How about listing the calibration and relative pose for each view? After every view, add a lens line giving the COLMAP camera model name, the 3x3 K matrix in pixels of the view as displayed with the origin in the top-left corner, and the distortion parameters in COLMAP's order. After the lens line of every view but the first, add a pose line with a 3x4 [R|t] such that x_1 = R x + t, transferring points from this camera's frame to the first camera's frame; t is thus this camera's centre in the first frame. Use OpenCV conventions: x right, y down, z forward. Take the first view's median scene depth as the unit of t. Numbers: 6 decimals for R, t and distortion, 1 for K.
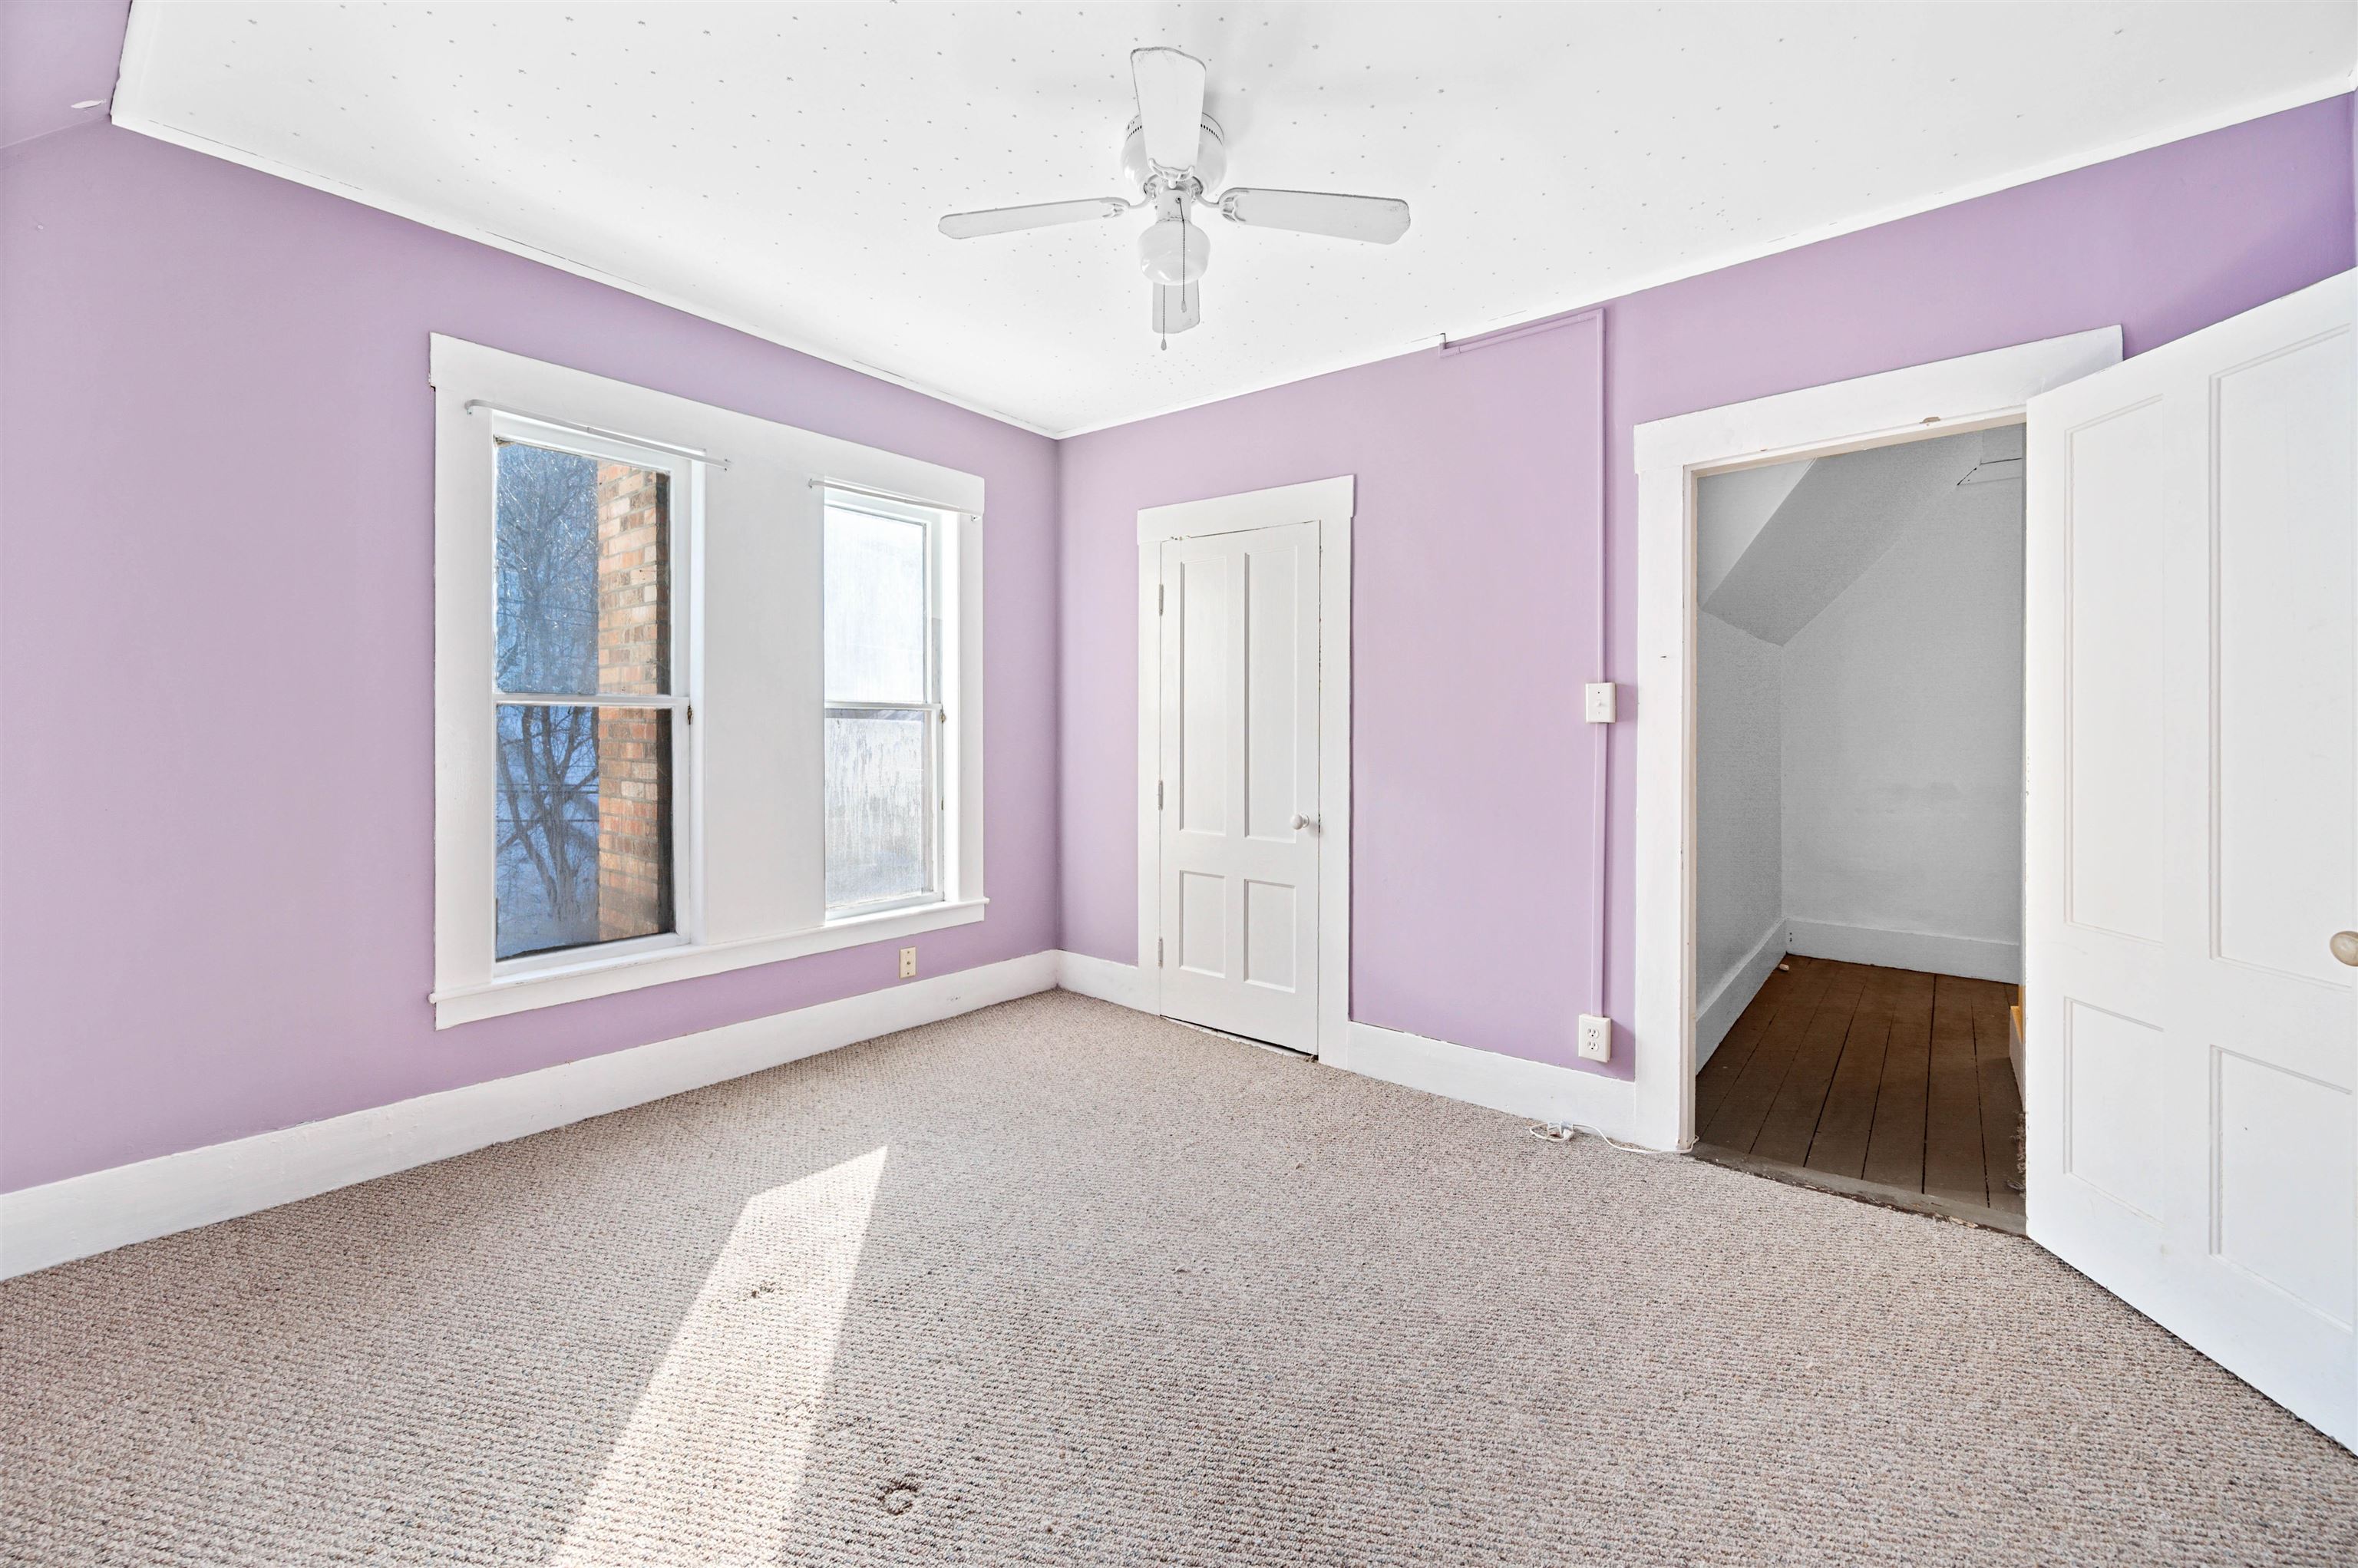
lens RADIAL K [[953.3, 0, 1171.2], [0, 953.3, 735.4], [0, 0, 1]] dist [-0.000031, 0.000474]
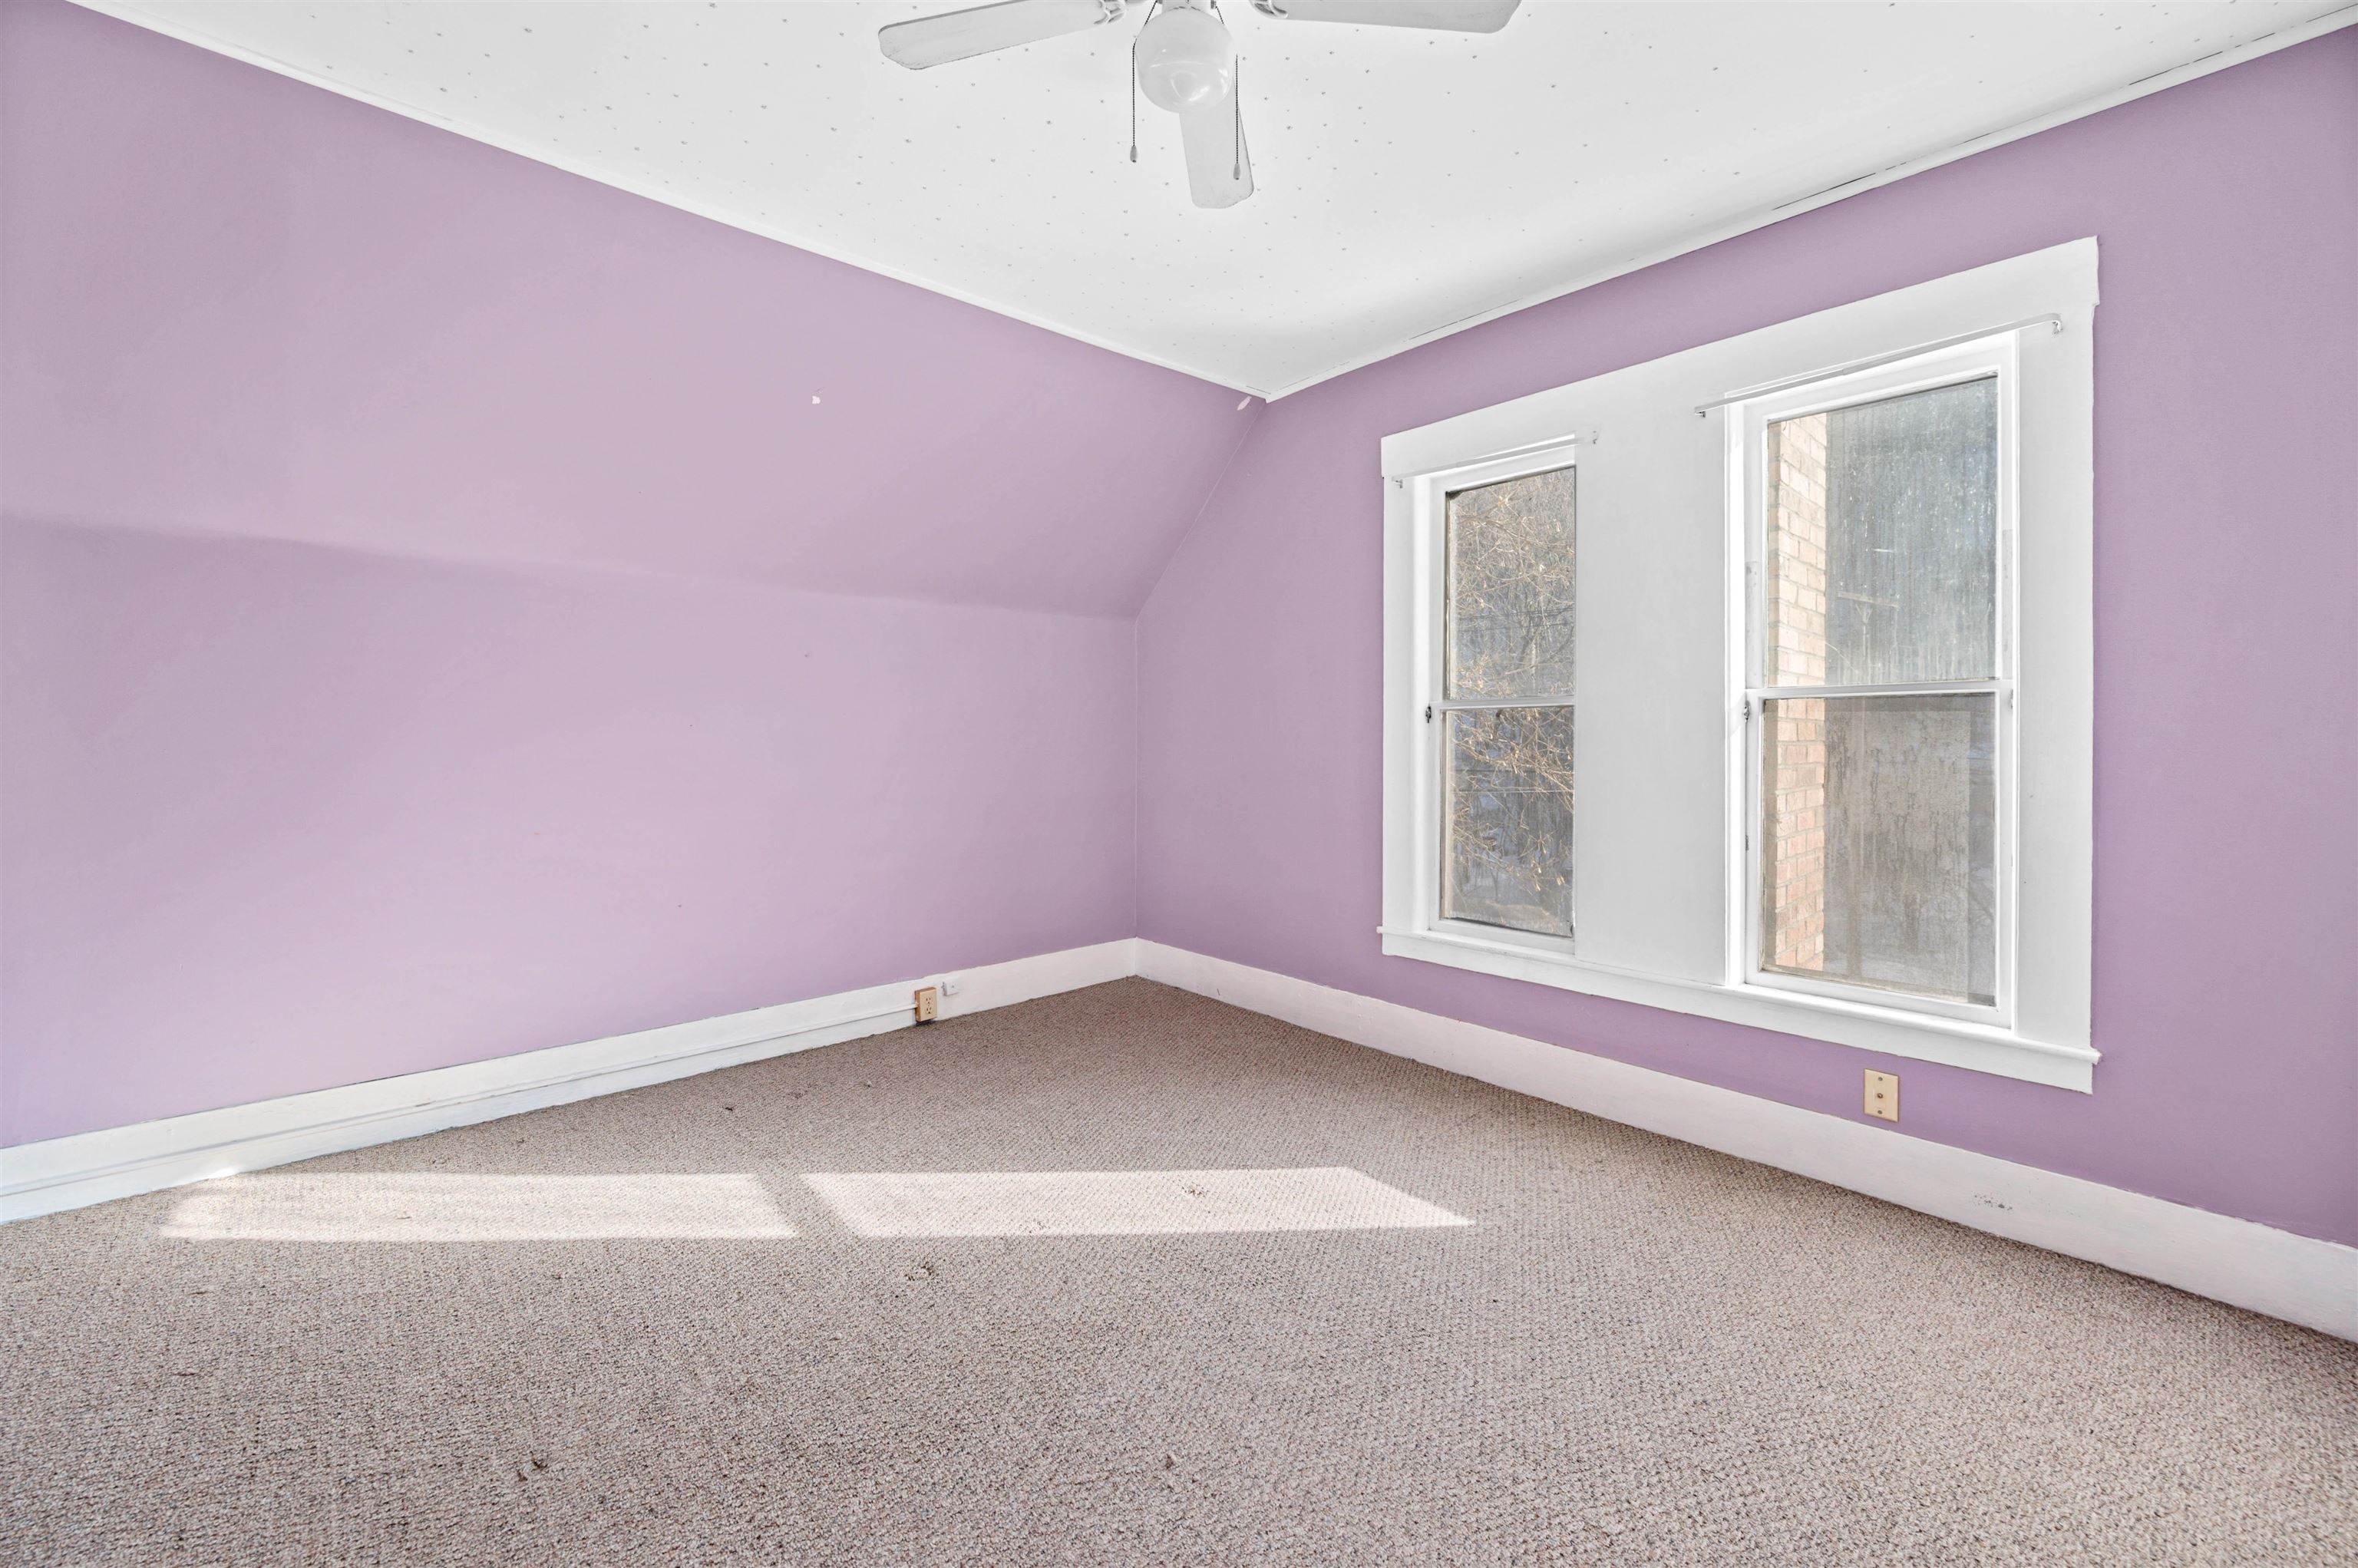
lens RADIAL K [[953.3, 0, 1182.9], [0, 953.3, 745.3], [0, 0, 1]] dist [-0.000031, 0.000474]
pose [[-0.144538, 0.006572, -0.989477, 0.490847], [-0.005522, 0.999957, 0.007448, 0.005131], [0.989484, 0.006540, -0.144496, 0.748610]]
